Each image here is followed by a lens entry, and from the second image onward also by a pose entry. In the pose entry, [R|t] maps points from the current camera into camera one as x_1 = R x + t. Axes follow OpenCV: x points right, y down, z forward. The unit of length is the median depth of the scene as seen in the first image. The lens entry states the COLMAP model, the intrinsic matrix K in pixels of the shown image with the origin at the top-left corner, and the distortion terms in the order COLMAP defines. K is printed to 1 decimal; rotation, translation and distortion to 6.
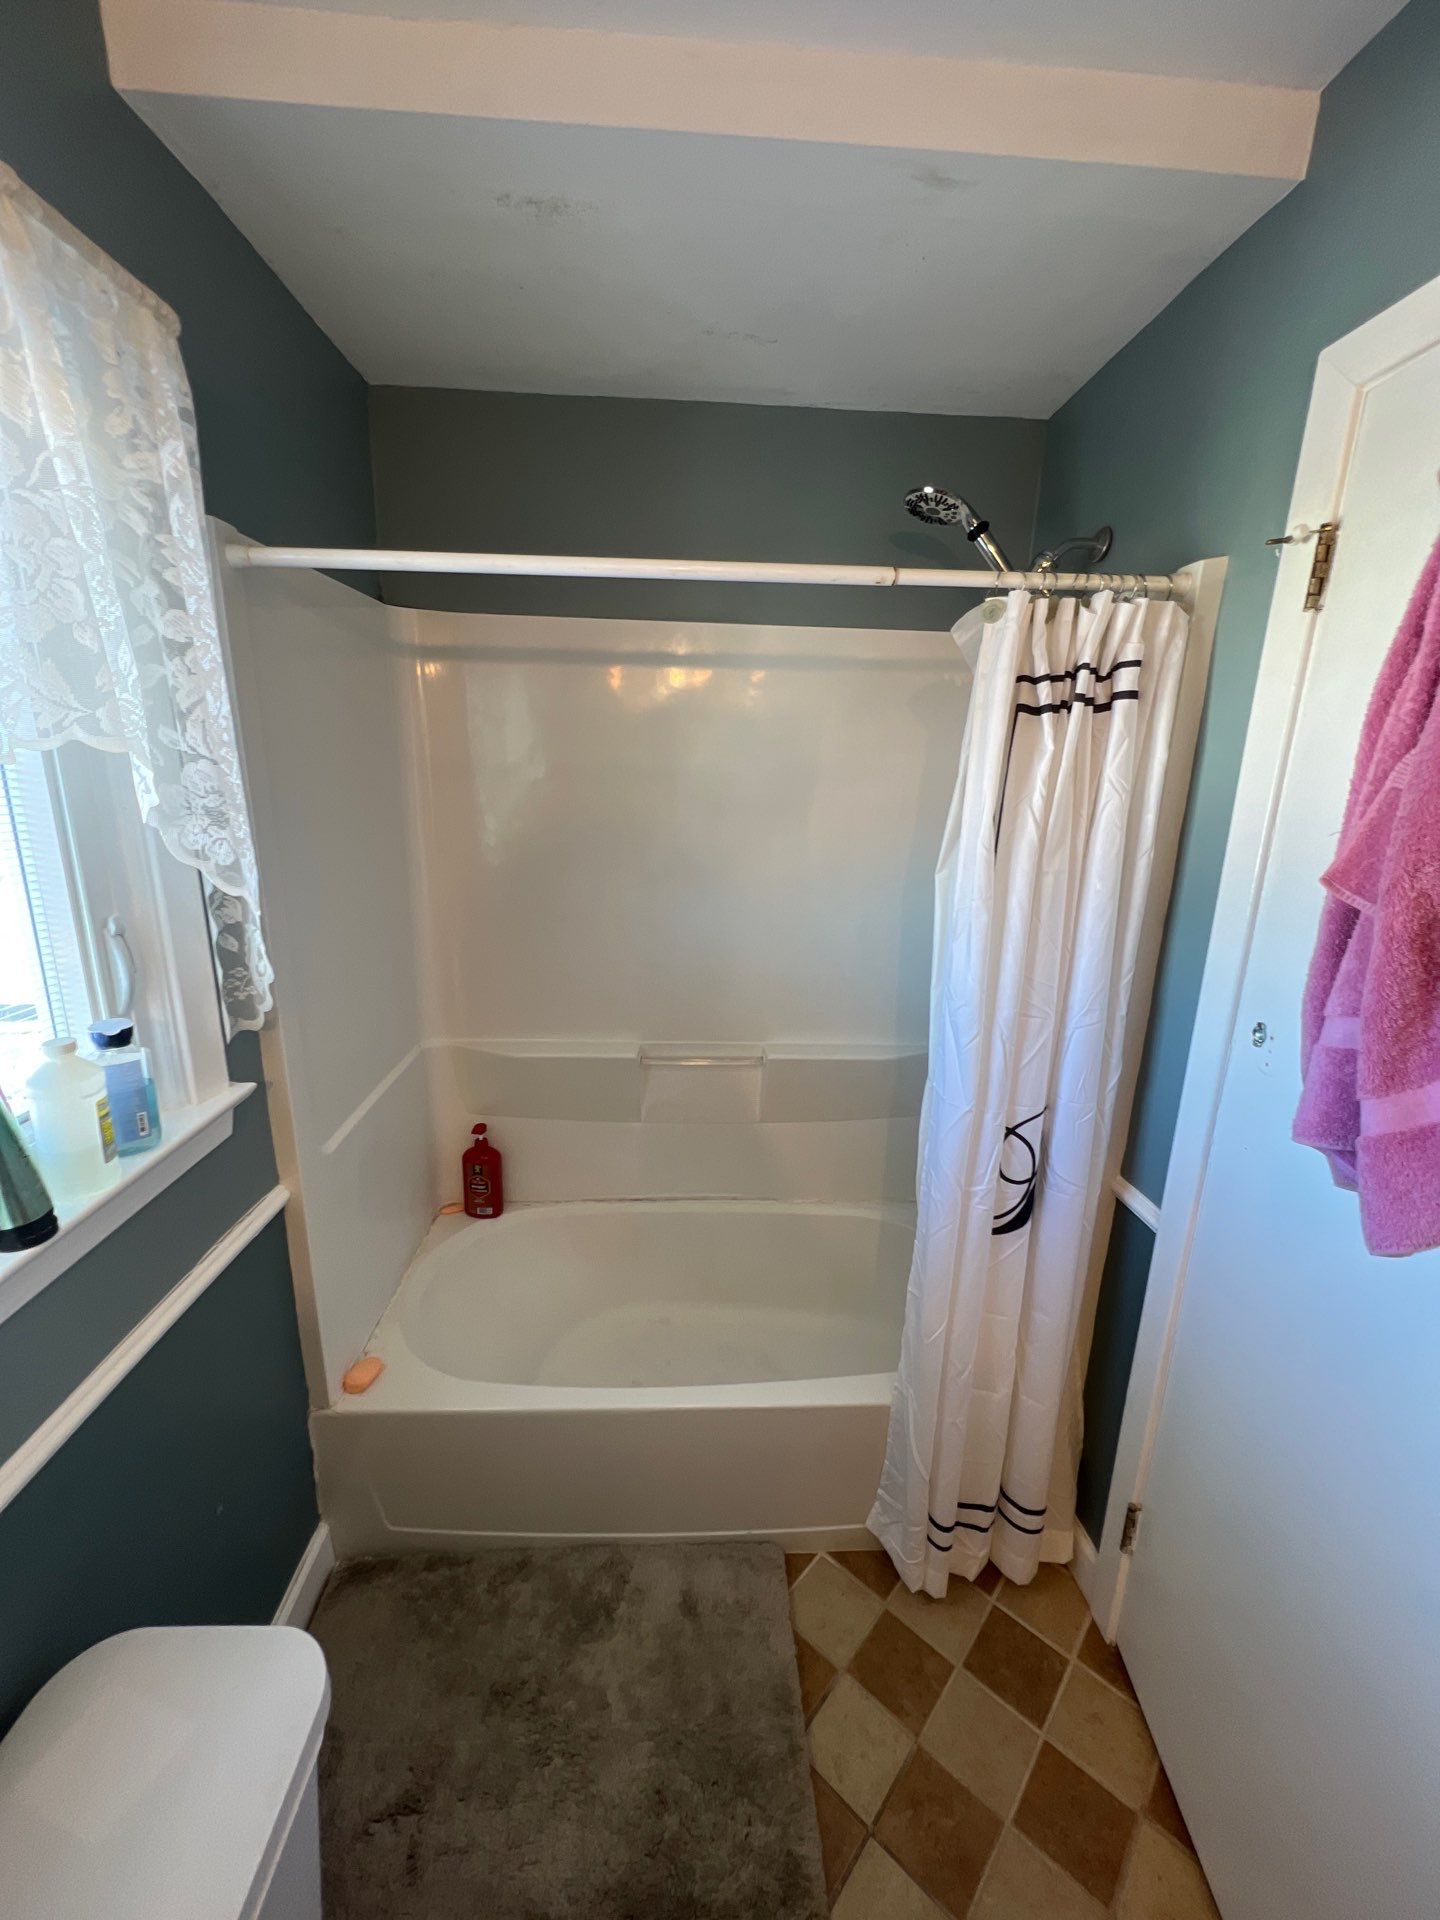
lens RADIAL K [[758.0, 0, 735.9], [0, 758.0, 956.0], [0, 0, 1]] dist [0.002851, -0.000717]
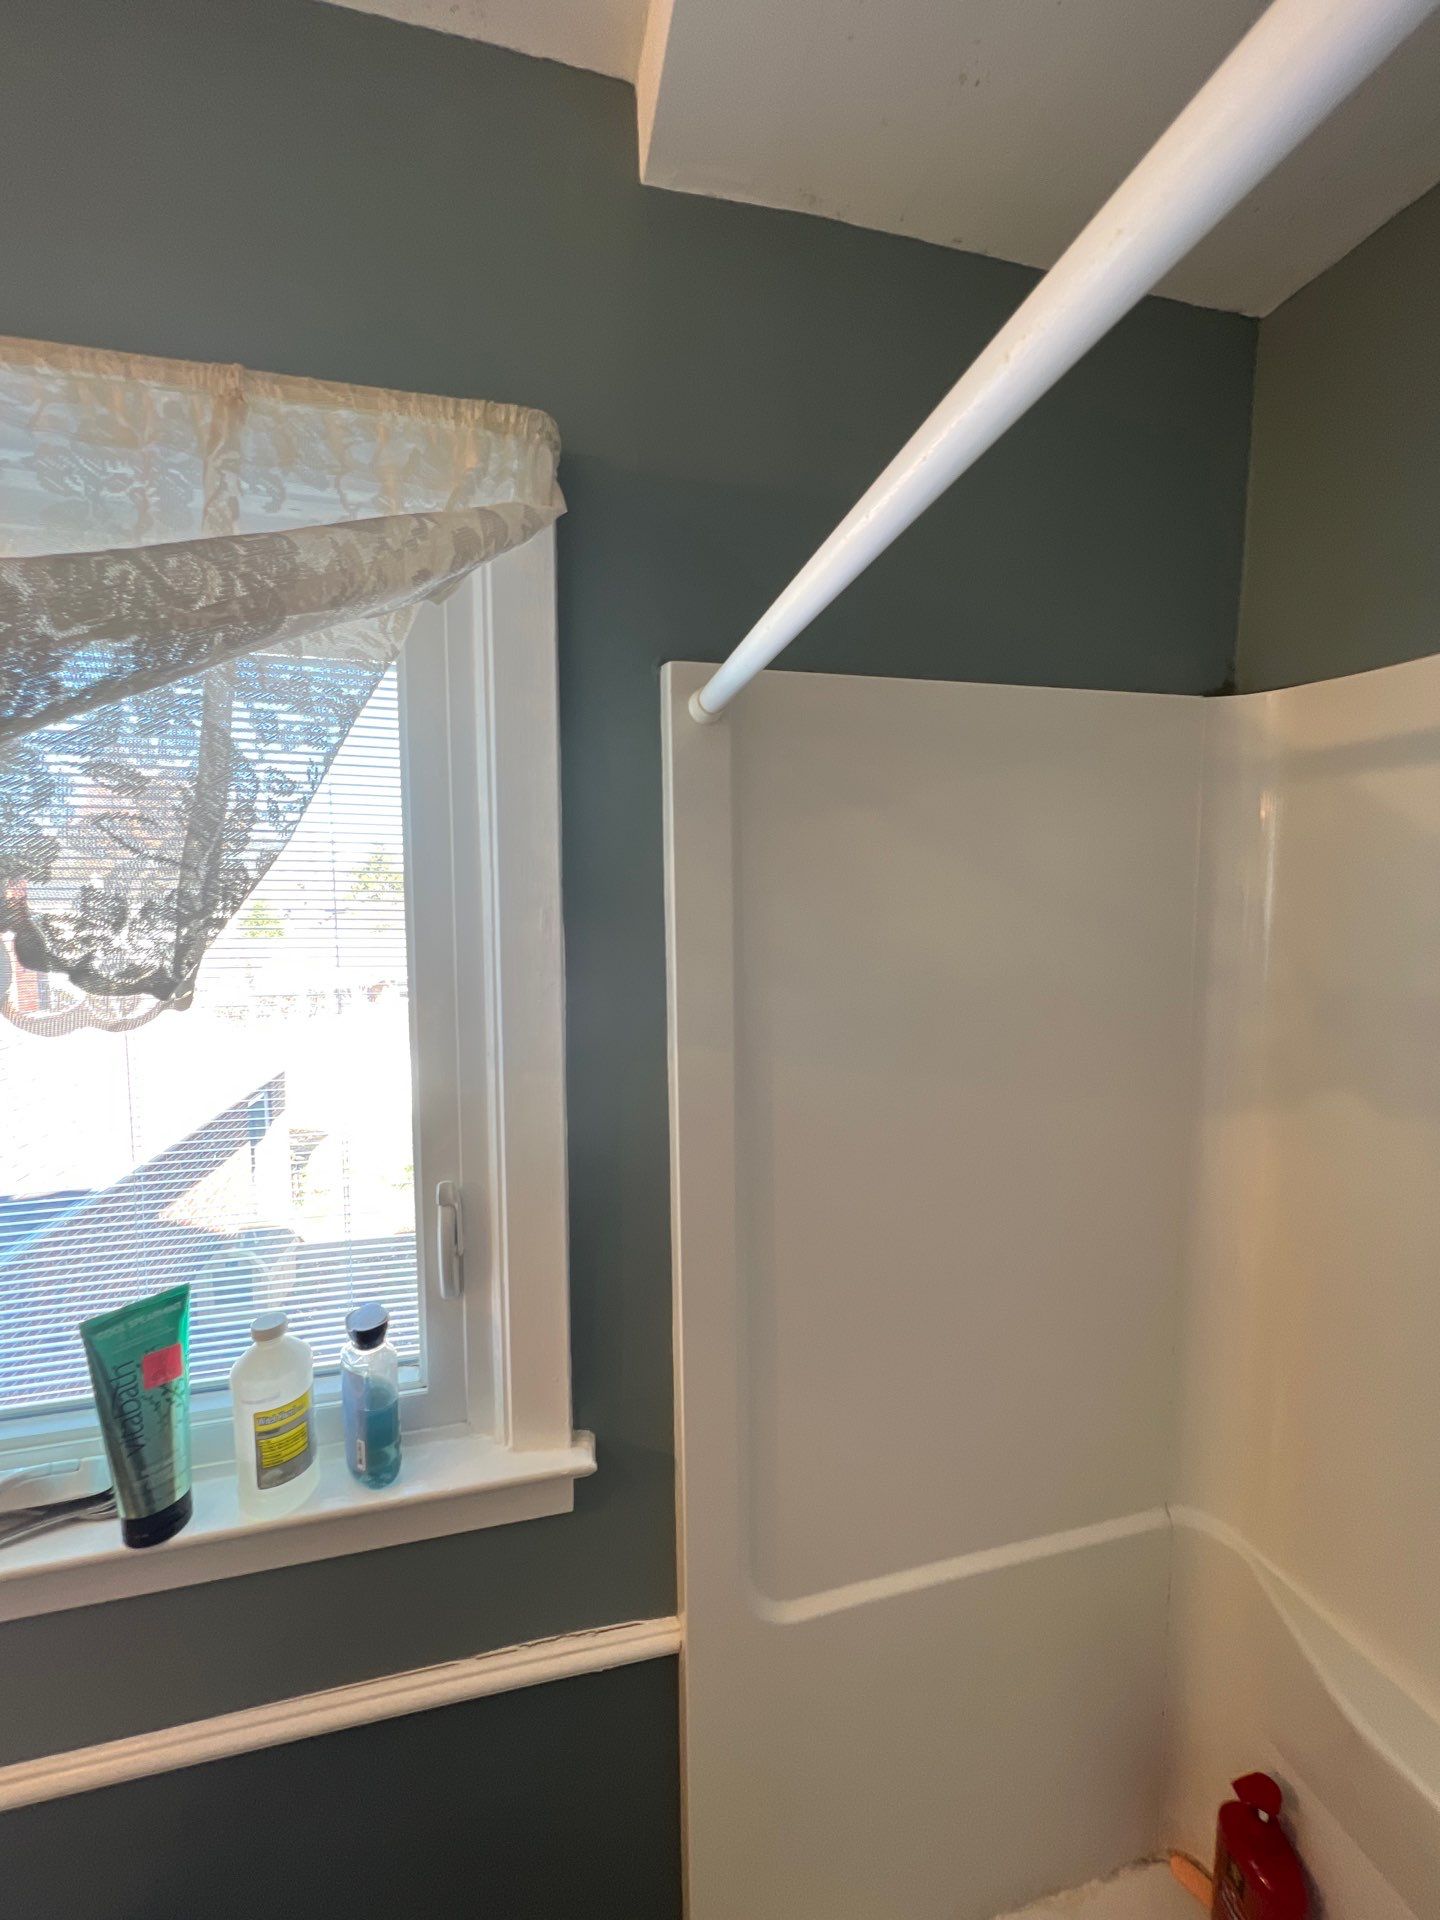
lens RADIAL K [[758.0, 0, 712.0], [0, 758.0, 966.7], [0, 0, 1]] dist [0.002851, -0.000717]
pose [[0.186265, 0.064403, -0.980387, 0.015577], [-0.240581, 0.970461, 0.018042, -0.261644], [0.952589, 0.232502, 0.196257, 0.758133]]
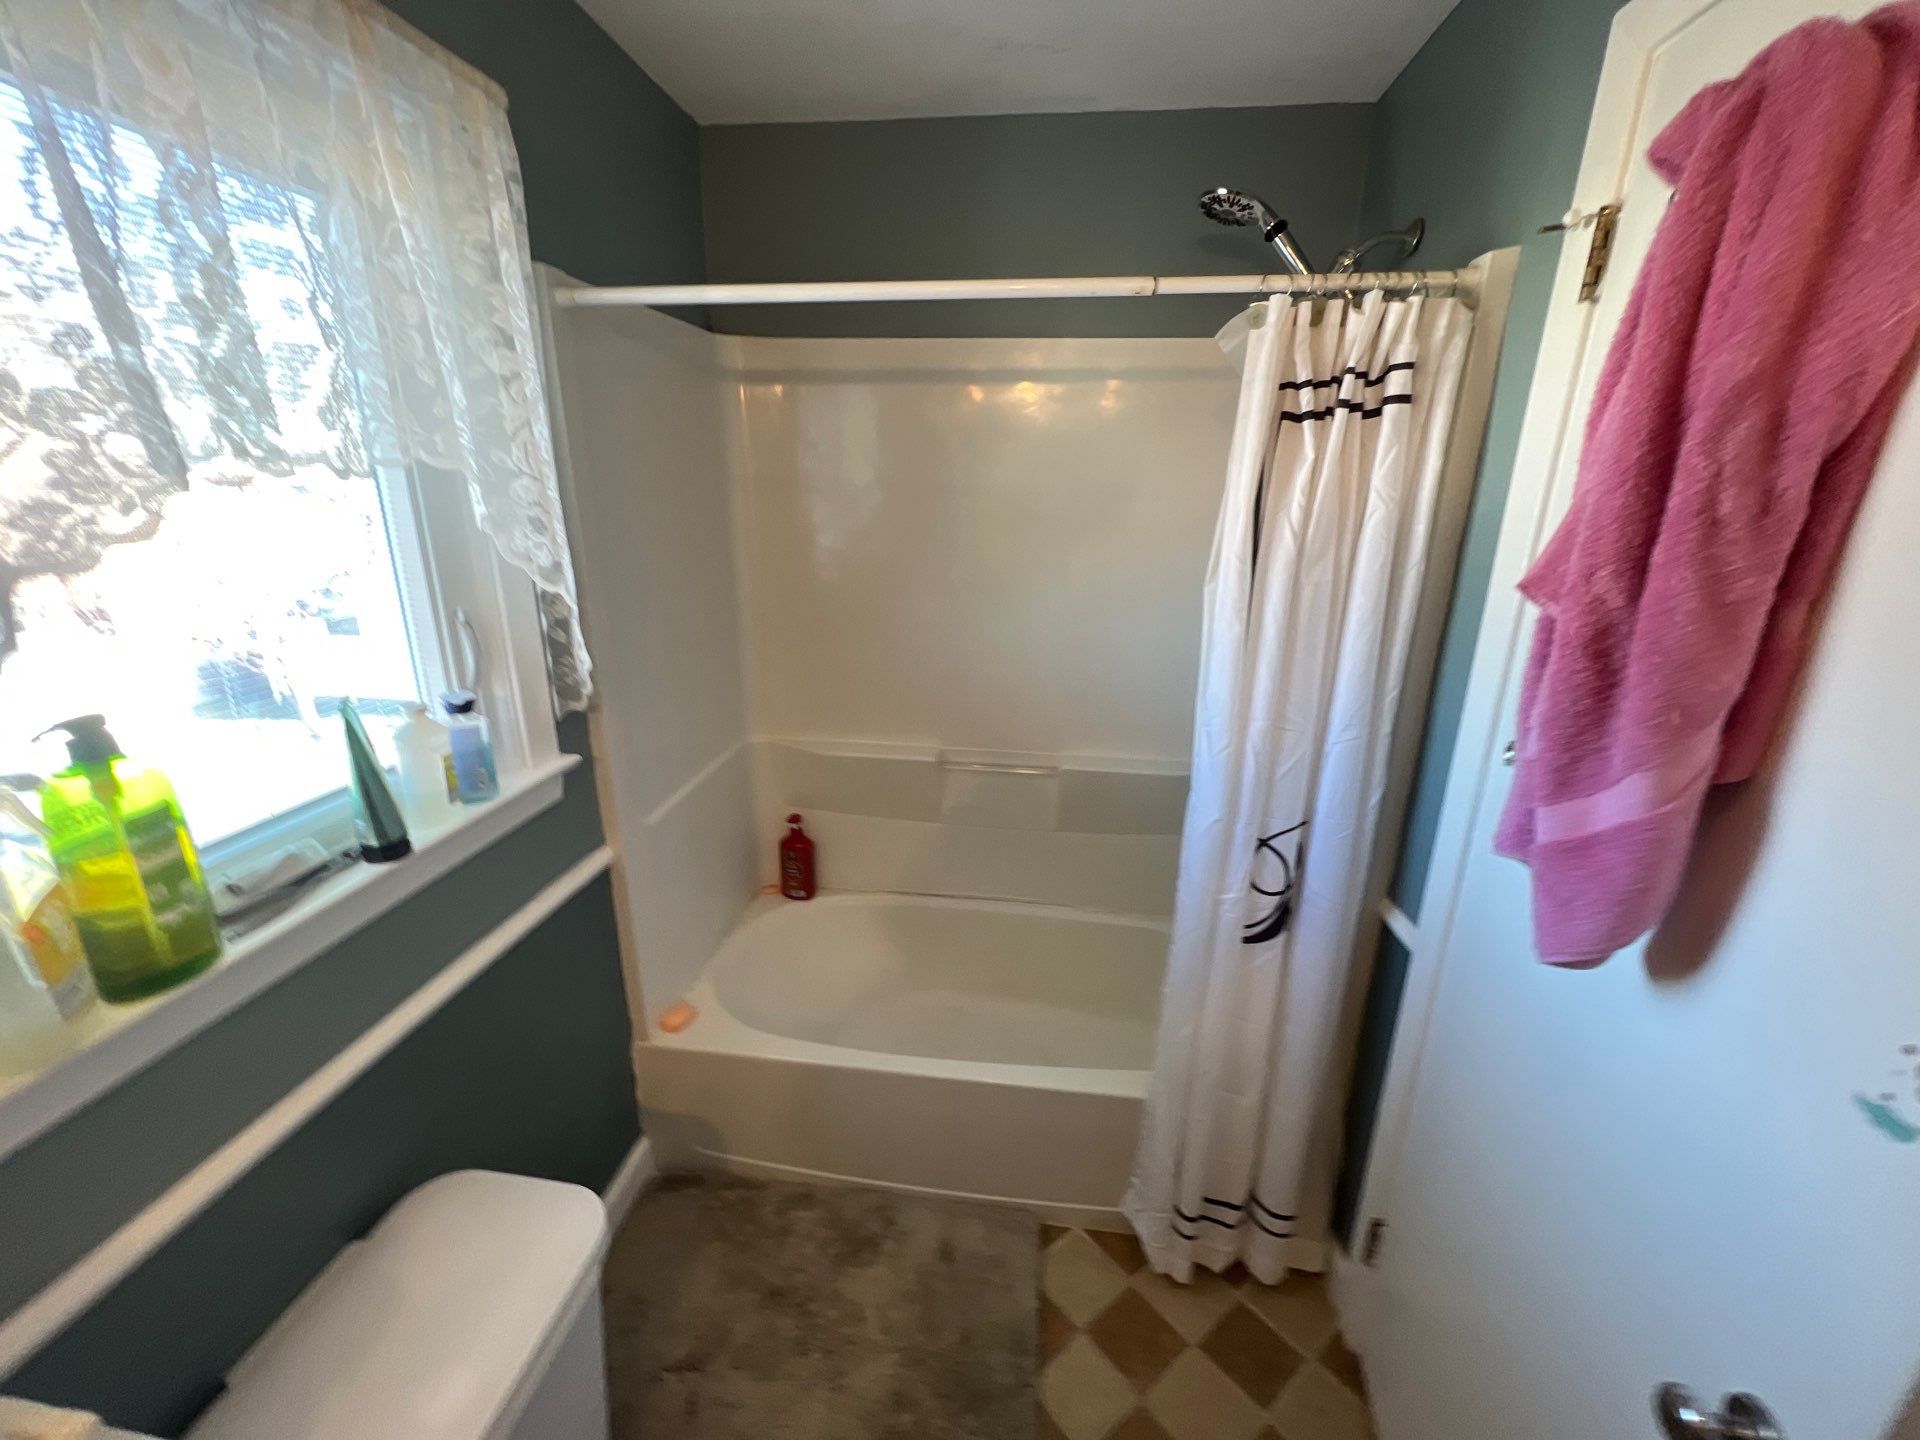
lens RADIAL K [[758.0, 0, 968.0], [0, 758.0, 713.7], [0, 0, 1]] dist [0.002851, -0.000717]
pose [[0.986020, 0.039927, -0.161775, 0.131146], [-0.032194, 0.998223, 0.050143, 0.021553], [0.163490, -0.044234, 0.985553, -0.052112]]
